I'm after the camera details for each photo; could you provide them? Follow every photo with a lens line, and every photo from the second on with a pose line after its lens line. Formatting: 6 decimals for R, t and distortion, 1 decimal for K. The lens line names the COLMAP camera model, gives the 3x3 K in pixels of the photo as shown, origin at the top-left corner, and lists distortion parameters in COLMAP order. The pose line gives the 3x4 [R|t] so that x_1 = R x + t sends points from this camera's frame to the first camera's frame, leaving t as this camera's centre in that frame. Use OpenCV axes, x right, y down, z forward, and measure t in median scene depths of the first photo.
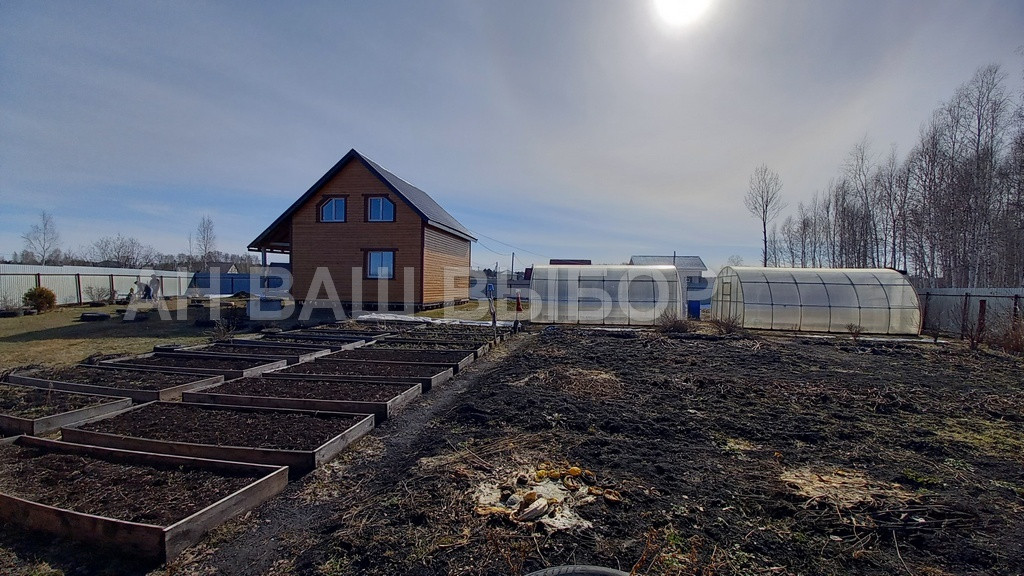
lens RADIAL K [[403.2, 0, 521.8], [0, 403.2, 290.9], [0, 0, 1]] dist [0.018320, -0.015082]
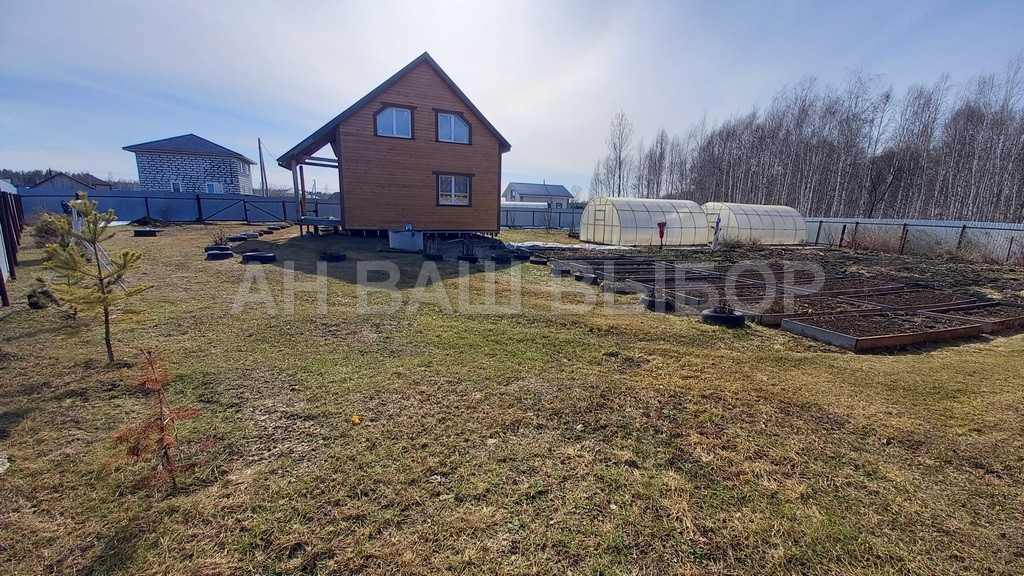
lens RADIAL K [[403.2, 0, 521.8], [0, 403.2, 290.9], [0, 0, 1]] dist [0.018320, -0.015082]
pose [[0.858362, -0.090922, 0.504923, -0.704164], [-0.007696, 0.981778, 0.189874, -0.014026], [-0.512986, -0.166866, 0.842022, 0.077776]]
